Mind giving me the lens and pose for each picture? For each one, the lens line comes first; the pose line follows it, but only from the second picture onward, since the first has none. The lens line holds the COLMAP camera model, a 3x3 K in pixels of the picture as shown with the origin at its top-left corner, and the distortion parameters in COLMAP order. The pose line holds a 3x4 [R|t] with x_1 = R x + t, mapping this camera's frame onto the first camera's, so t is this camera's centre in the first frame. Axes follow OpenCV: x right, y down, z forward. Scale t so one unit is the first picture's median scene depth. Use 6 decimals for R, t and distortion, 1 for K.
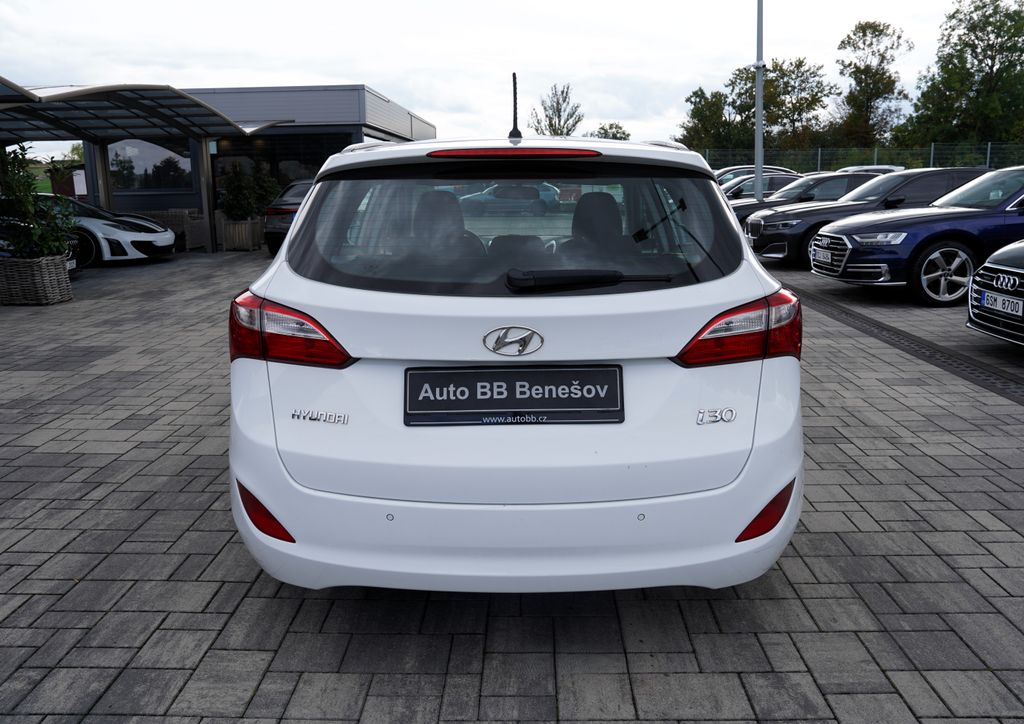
lens RADIAL K [[806.3, 0, 509.7], [0, 806.3, 332.4], [0, 0, 1]] dist [-0.087442, 0.082482]
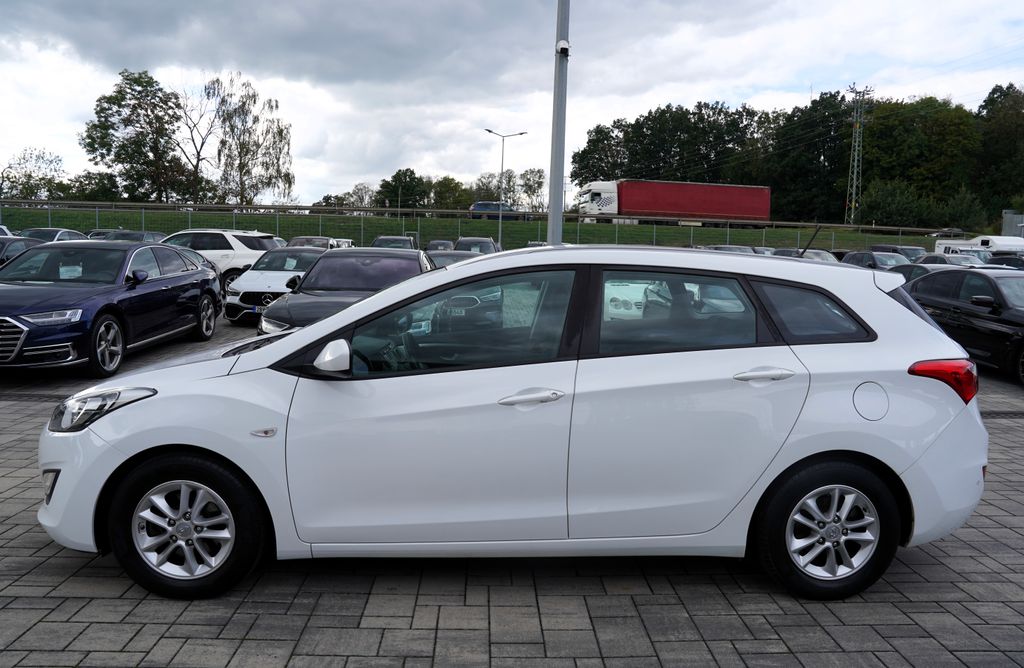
lens RADIAL K [[741.6, 0, 515.5], [0, 741.6, 358.9], [0, 0, 1]] dist [-0.110319, 0.092048]
pose [[-0.062991, -0.123157, 0.990386, -1.021465], [0.154735, 0.979152, 0.131602, -0.228685], [-0.985946, 0.161537, -0.042621, 1.173634]]
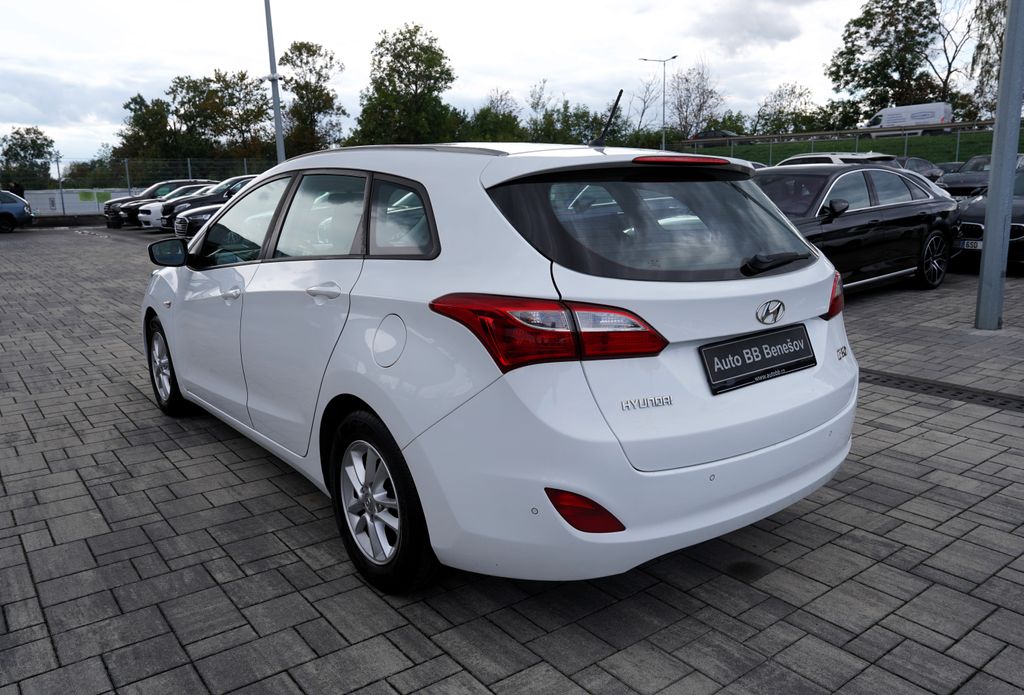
lens RADIAL K [[788.0, 0, 507.5], [0, 788.0, 324.3], [0, 0, 1]] dist [-0.088855, 0.118648]
pose [[0.785101, -0.108527, 0.609786, -0.554330], [0.118928, 0.992624, 0.023542, -0.024911], [-0.607843, 0.054037, 0.792216, 0.153368]]
